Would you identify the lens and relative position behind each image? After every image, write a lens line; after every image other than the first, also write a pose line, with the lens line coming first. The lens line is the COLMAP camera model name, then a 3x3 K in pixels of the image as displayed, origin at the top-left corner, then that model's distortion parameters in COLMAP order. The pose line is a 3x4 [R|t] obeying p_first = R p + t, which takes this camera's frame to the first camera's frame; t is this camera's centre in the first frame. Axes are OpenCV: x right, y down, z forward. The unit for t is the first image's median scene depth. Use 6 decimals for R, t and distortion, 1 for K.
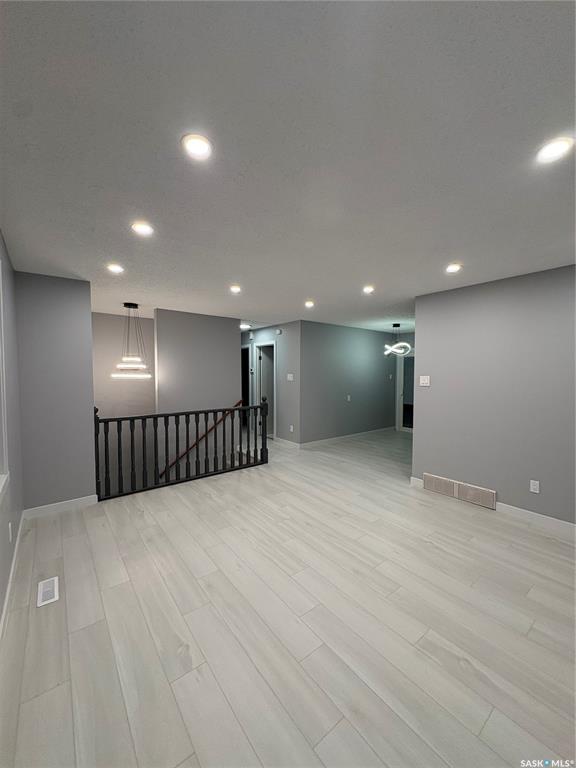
lens RADIAL K [[305.6, 0, 288.1], [0, 305.6, 384.2], [0, 0, 1]] dist [0.000295, -0.000087]
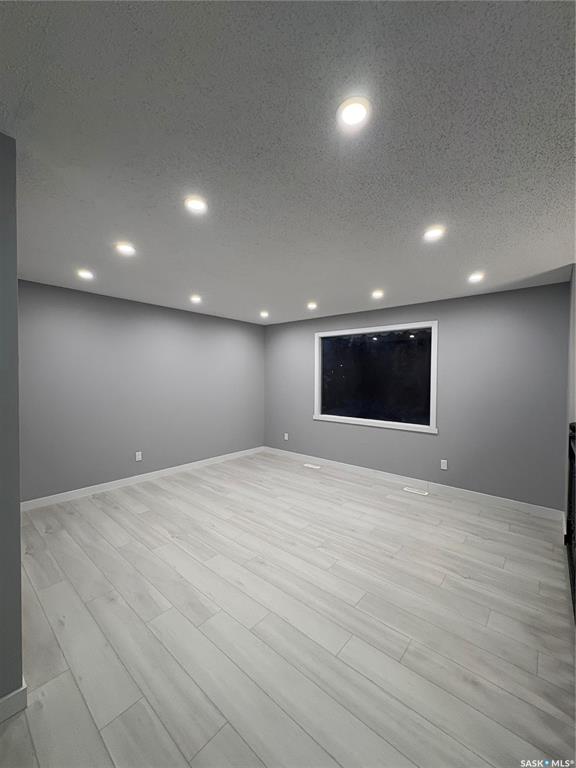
lens RADIAL K [[305.6, 0, 288.4], [0, 305.6, 383.7], [0, 0, 1]] dist [0.000295, -0.000087]
pose [[-0.980781, -0.007711, -0.194958, 0.240076], [-0.020689, 0.997695, 0.064621, -0.063627], [0.194011, 0.067413, -0.978680, 1.725009]]
